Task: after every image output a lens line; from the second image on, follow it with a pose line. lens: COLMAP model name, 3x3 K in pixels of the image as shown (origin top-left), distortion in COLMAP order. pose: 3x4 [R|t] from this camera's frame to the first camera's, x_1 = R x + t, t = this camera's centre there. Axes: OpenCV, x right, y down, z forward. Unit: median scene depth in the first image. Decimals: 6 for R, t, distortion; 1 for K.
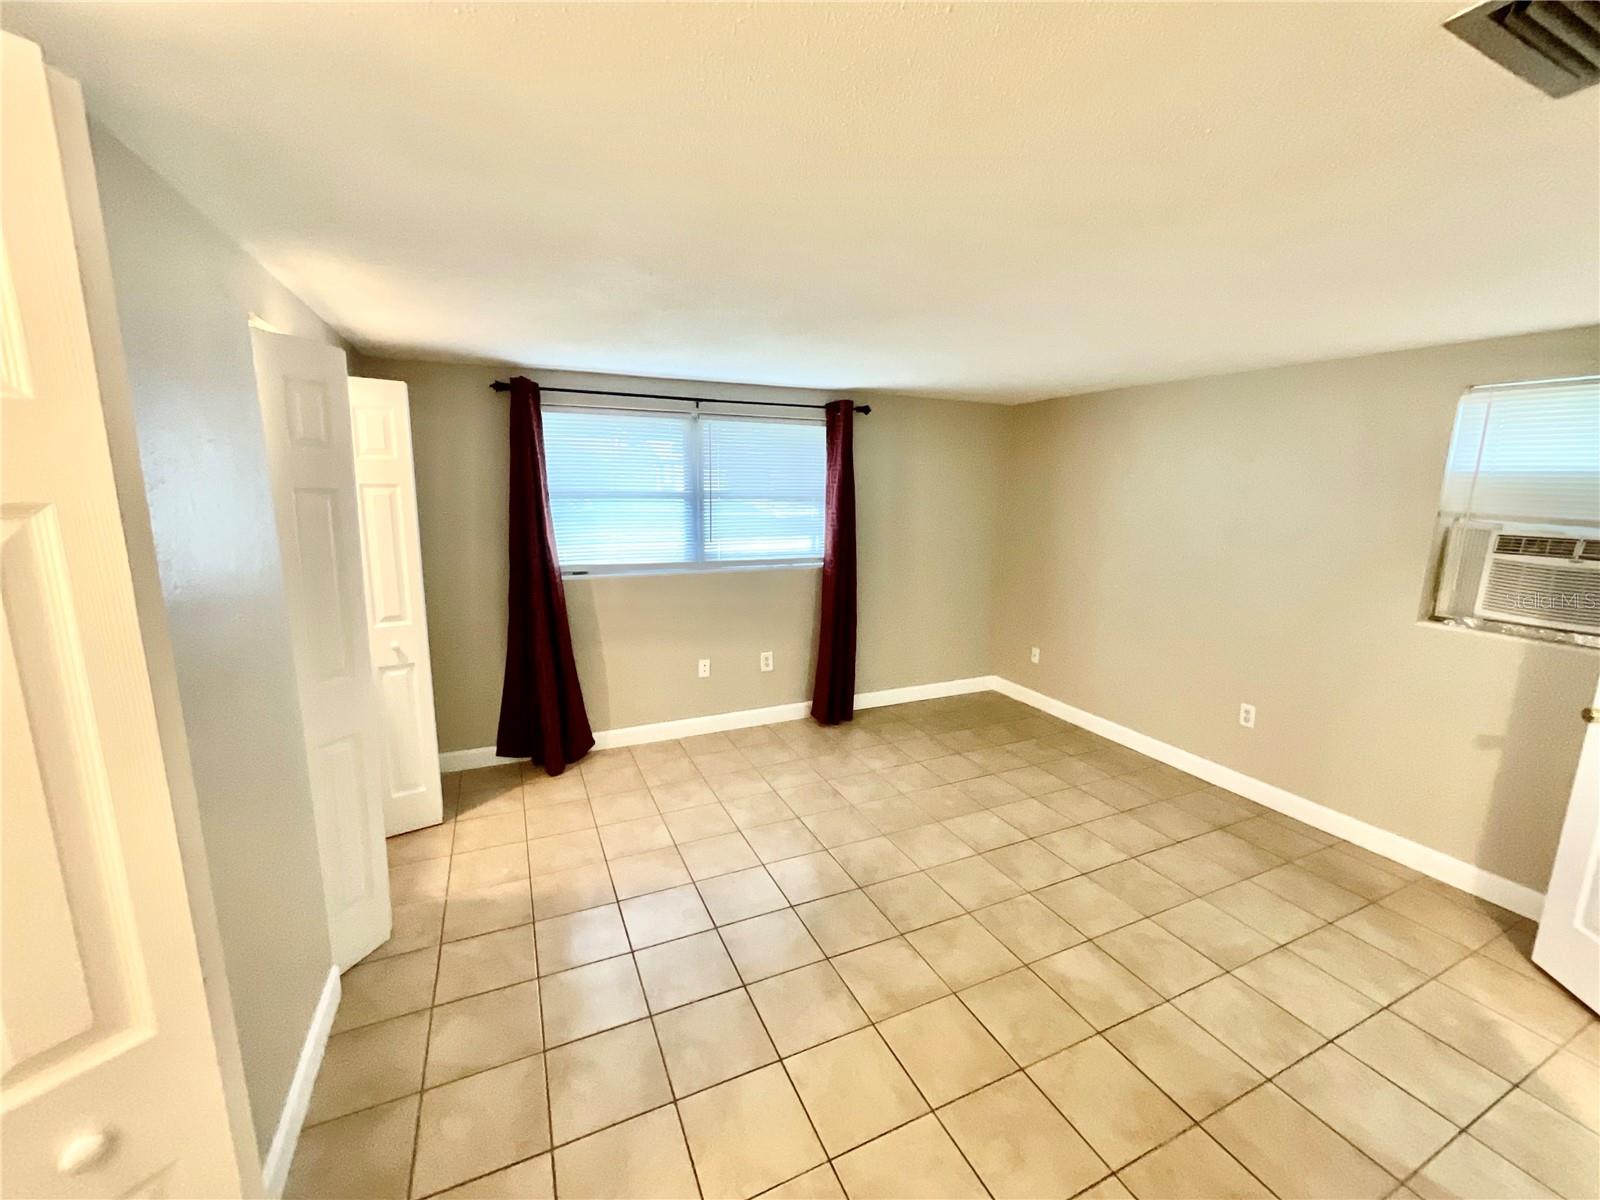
lens RADIAL K [[653.6, 0, 802.9], [0, 653.6, 600.6], [0, 0, 1]] dist [0.011639, -0.000267]
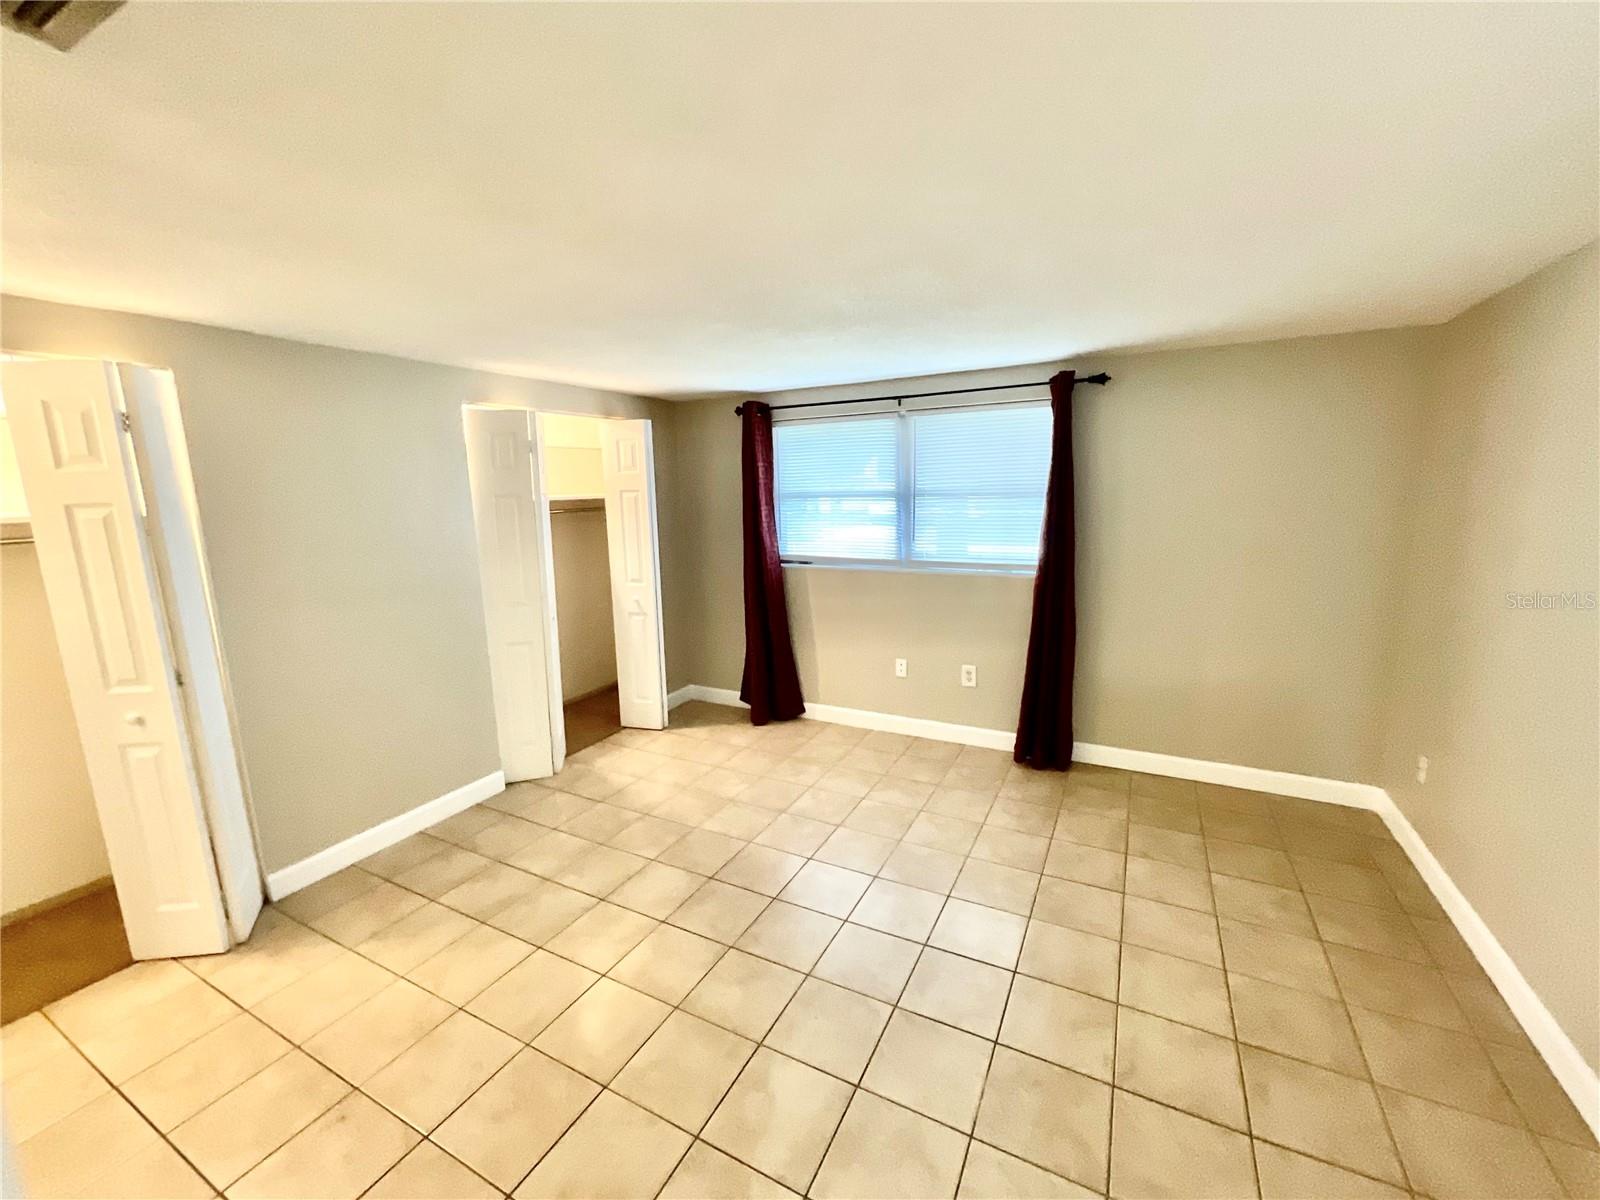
lens RADIAL K [[653.6, 0, 797.4], [0, 653.6, 597.8], [0, 0, 1]] dist [0.011639, -0.000267]
pose [[0.609994, 0.109962, -0.784739, 0.545623], [-0.111847, 0.992358, 0.052114, -0.037265], [0.784473, 0.055981, 0.617631, 0.270355]]
